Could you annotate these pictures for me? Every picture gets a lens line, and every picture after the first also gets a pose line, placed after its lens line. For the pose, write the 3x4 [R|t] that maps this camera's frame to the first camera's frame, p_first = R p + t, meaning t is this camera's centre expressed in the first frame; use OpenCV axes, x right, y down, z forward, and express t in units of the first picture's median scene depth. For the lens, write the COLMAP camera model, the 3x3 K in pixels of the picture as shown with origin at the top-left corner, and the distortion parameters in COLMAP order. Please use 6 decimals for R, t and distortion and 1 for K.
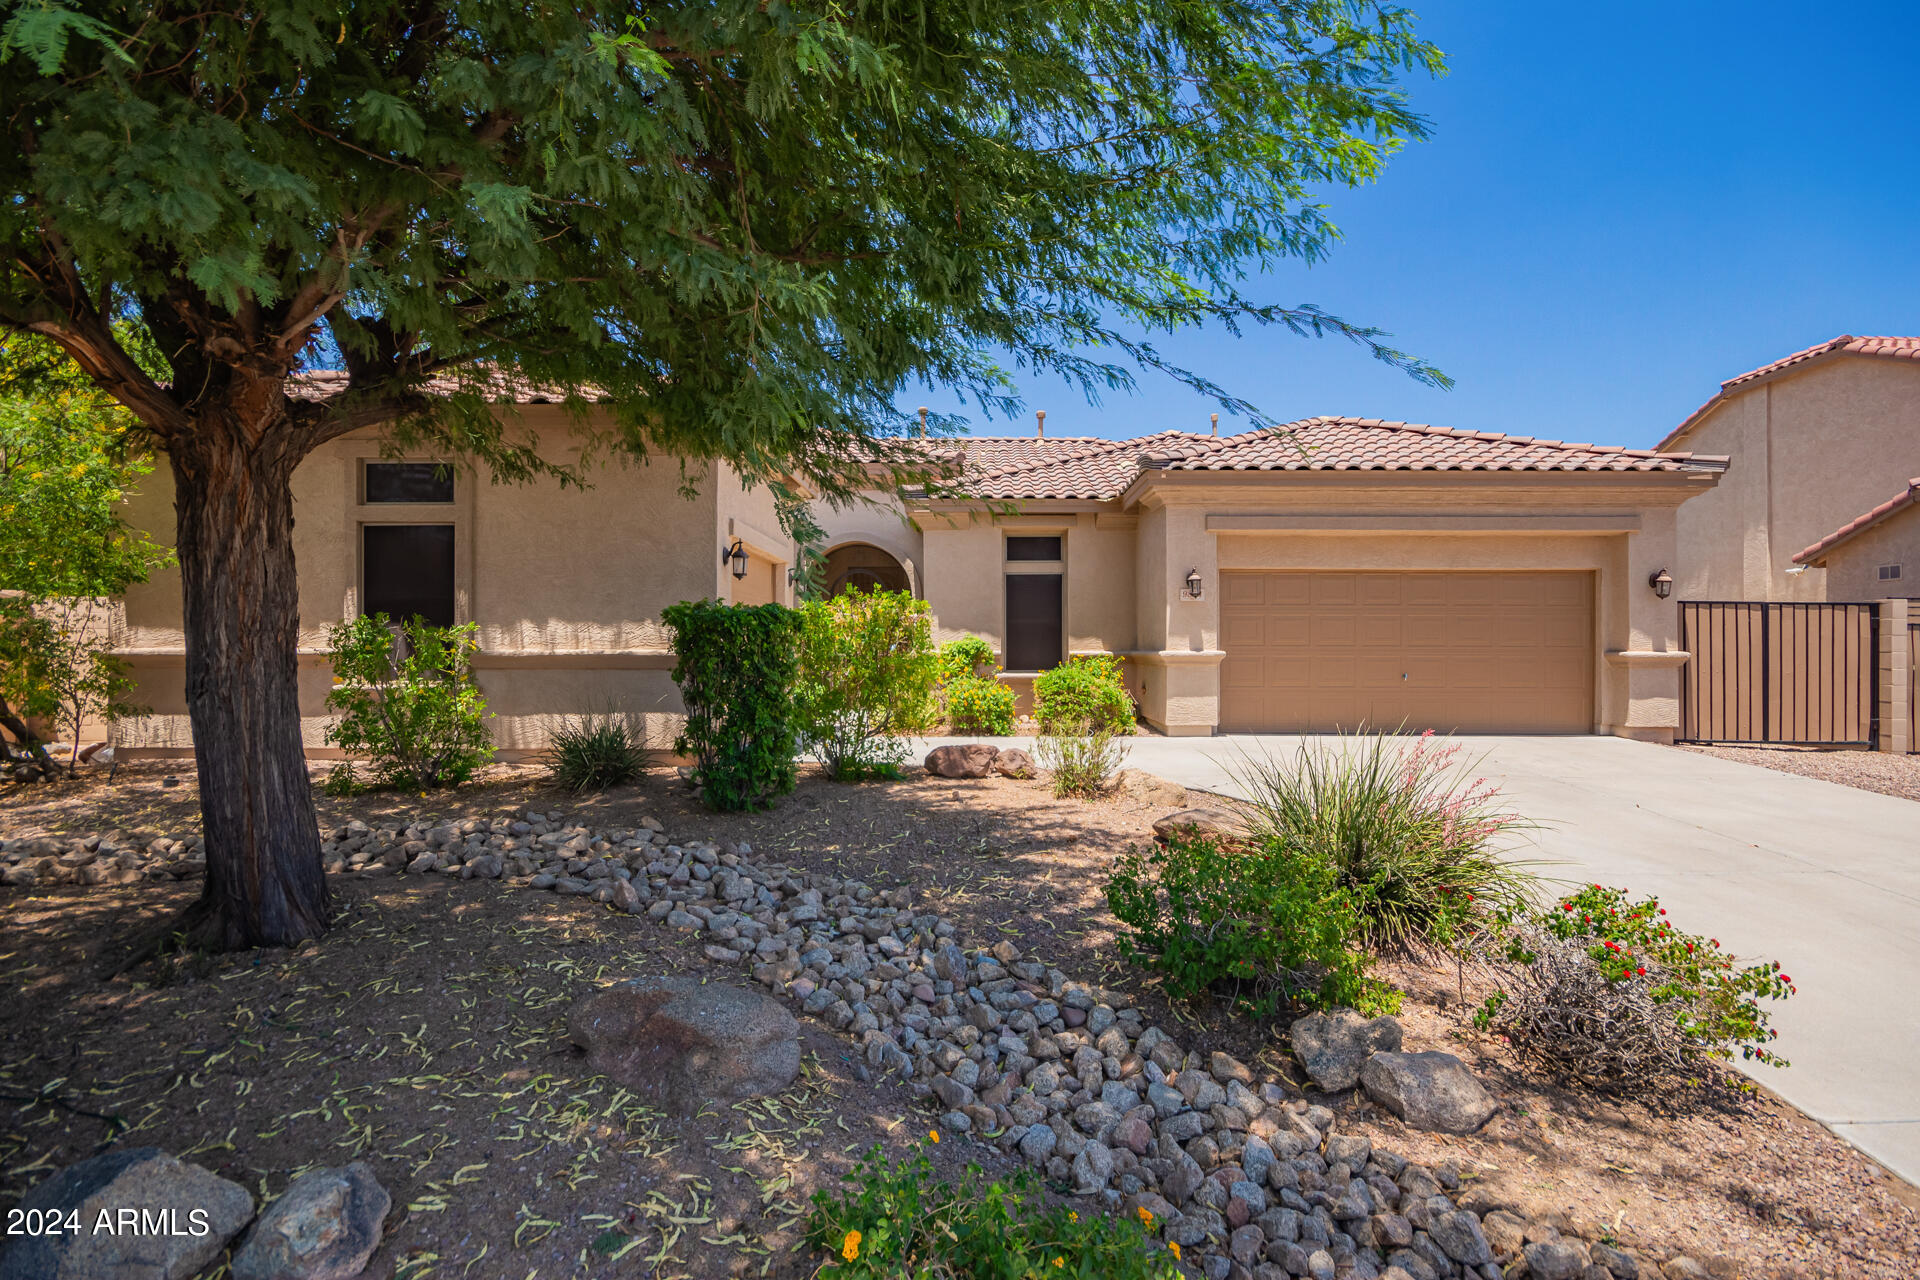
lens RADIAL K [[888.9, 0, 965.3], [0, 888.9, 647.6], [0, 0, 1]] dist [0.000671, 0.000021]
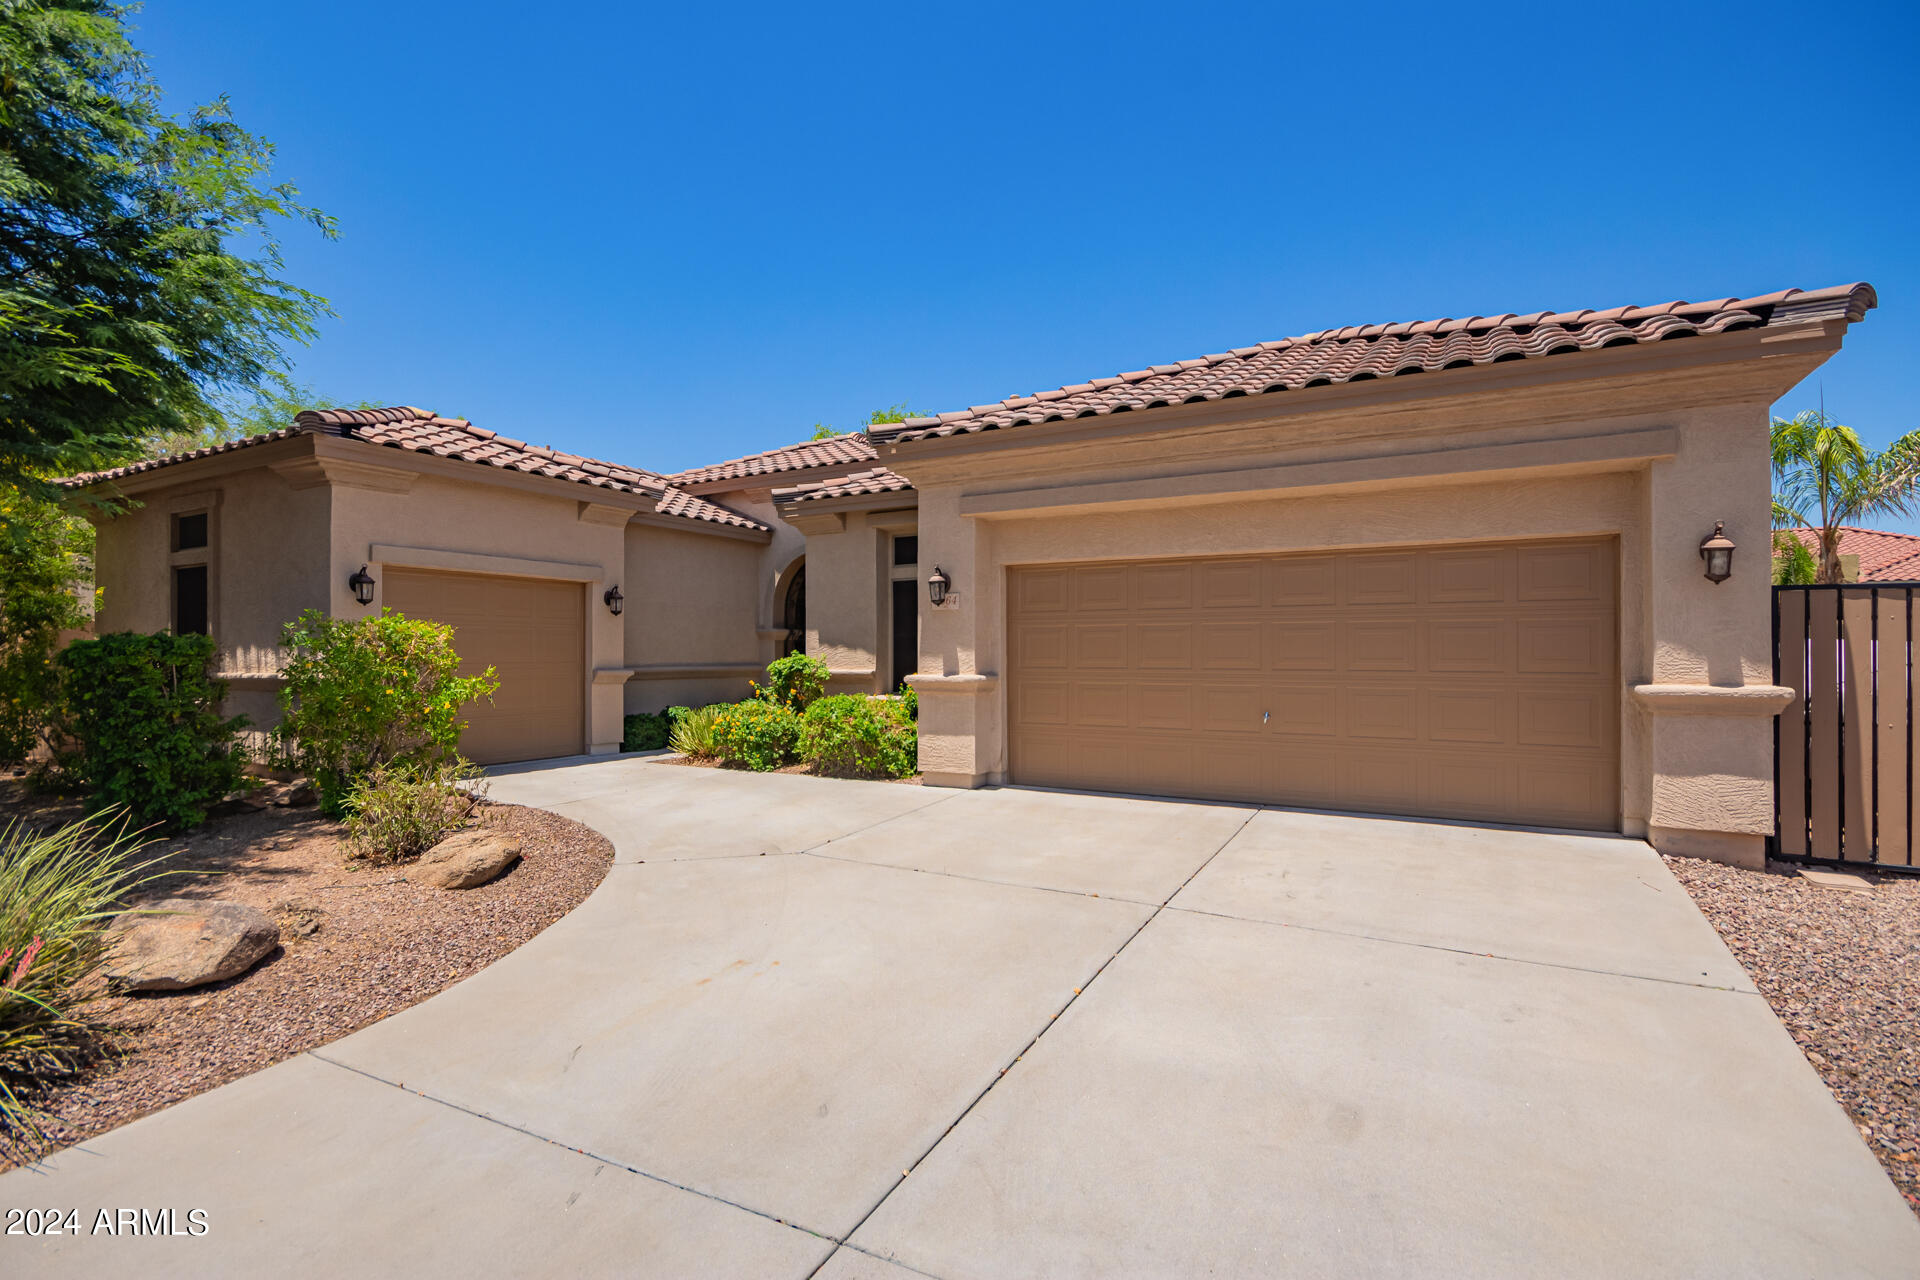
lens RADIAL K [[888.9, 0, 965.3], [0, 888.9, 647.6], [0, 0, 1]] dist [0.000671, 0.000021]
pose [[0.881513, -0.004577, -0.472137, 0.632016], [0.004053, 0.999990, -0.002128, -0.018154], [0.472142, -0.000037, 0.881522, 0.334962]]
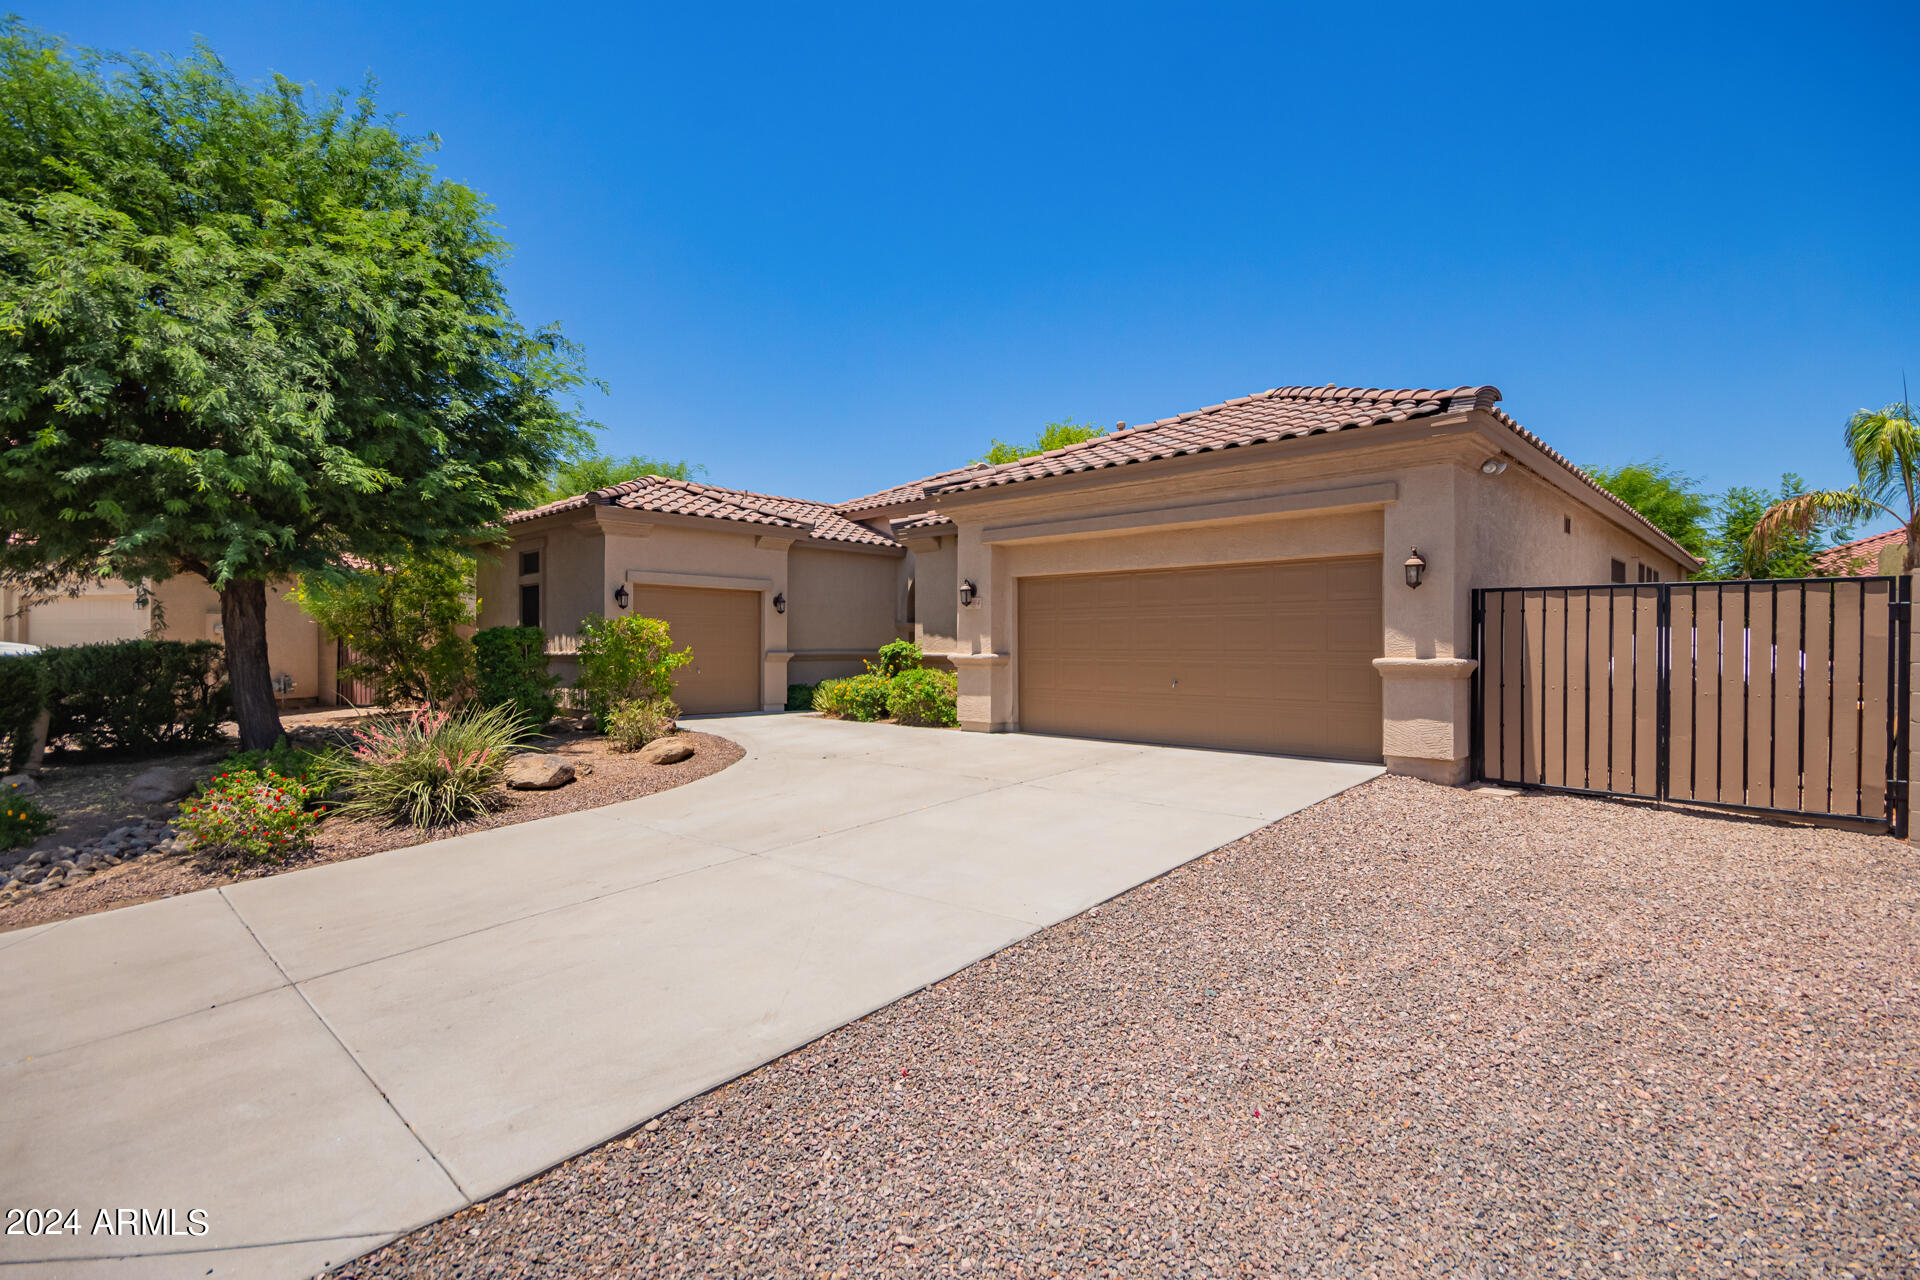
lens RADIAL K [[903.4, 0, 960.0], [0, 903.4, 640.0], [0, 0, 1]] dist [-0.000104, 0.000026]
pose [[0.730510, -0.005312, -0.682881, 1.009098], [0.002348, 0.999983, -0.005268, -0.007828], [0.682898, 0.002245, 0.730511, 0.171517]]
